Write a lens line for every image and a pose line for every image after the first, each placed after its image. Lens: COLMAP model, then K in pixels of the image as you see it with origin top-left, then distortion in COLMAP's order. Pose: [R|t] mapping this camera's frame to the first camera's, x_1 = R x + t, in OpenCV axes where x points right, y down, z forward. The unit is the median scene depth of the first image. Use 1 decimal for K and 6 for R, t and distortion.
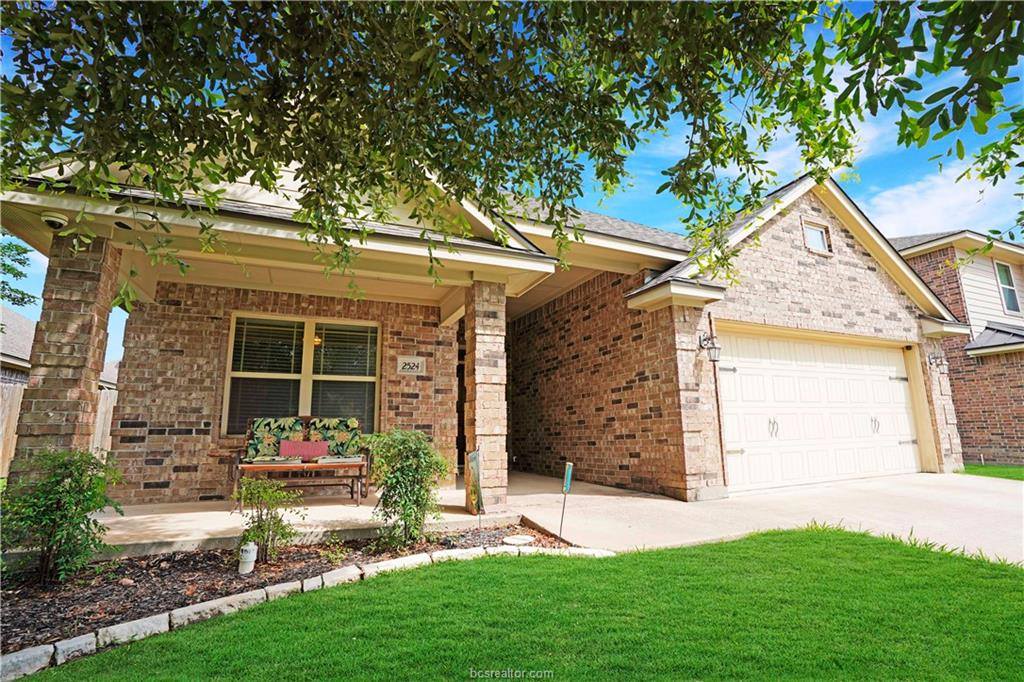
lens RADIAL K [[471.5, 0, 511.5], [0, 471.5, 337.3], [0, 0, 1]] dist [-0.035809, 0.000032]
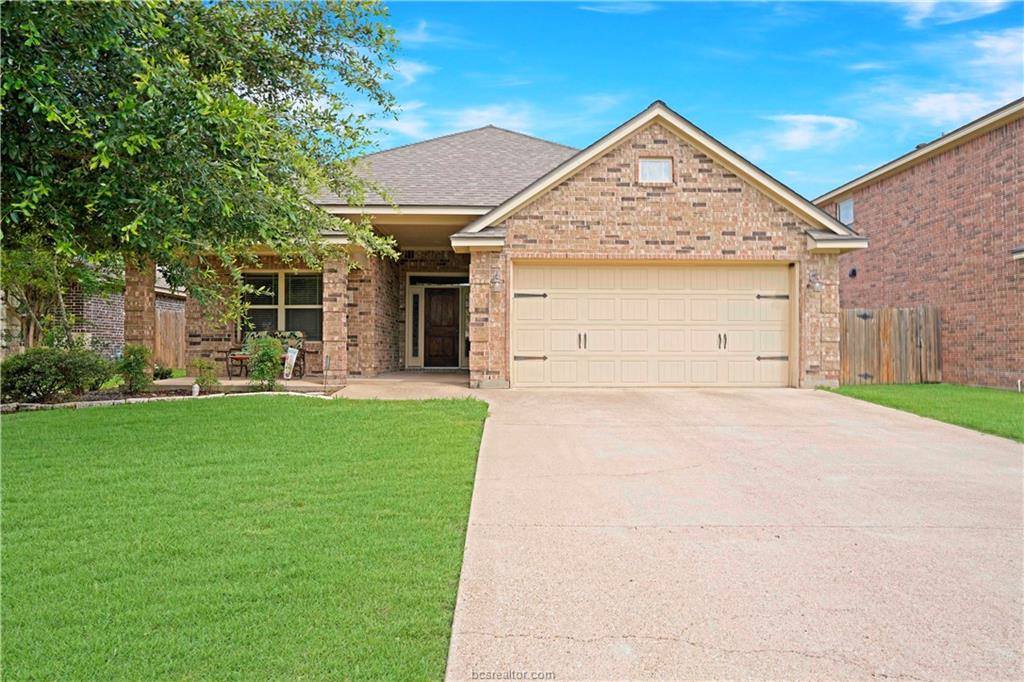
lens RADIAL K [[543.0, 0, 505.8], [0, 543.0, 338.8], [0, 0, 1]] dist [-0.038717, -0.000659]
pose [[0.924068, 0.008214, -0.382139, 0.979587], [0.062414, 0.983108, 0.172058, -0.077958], [0.377097, -0.182844, 0.907946, -0.418890]]
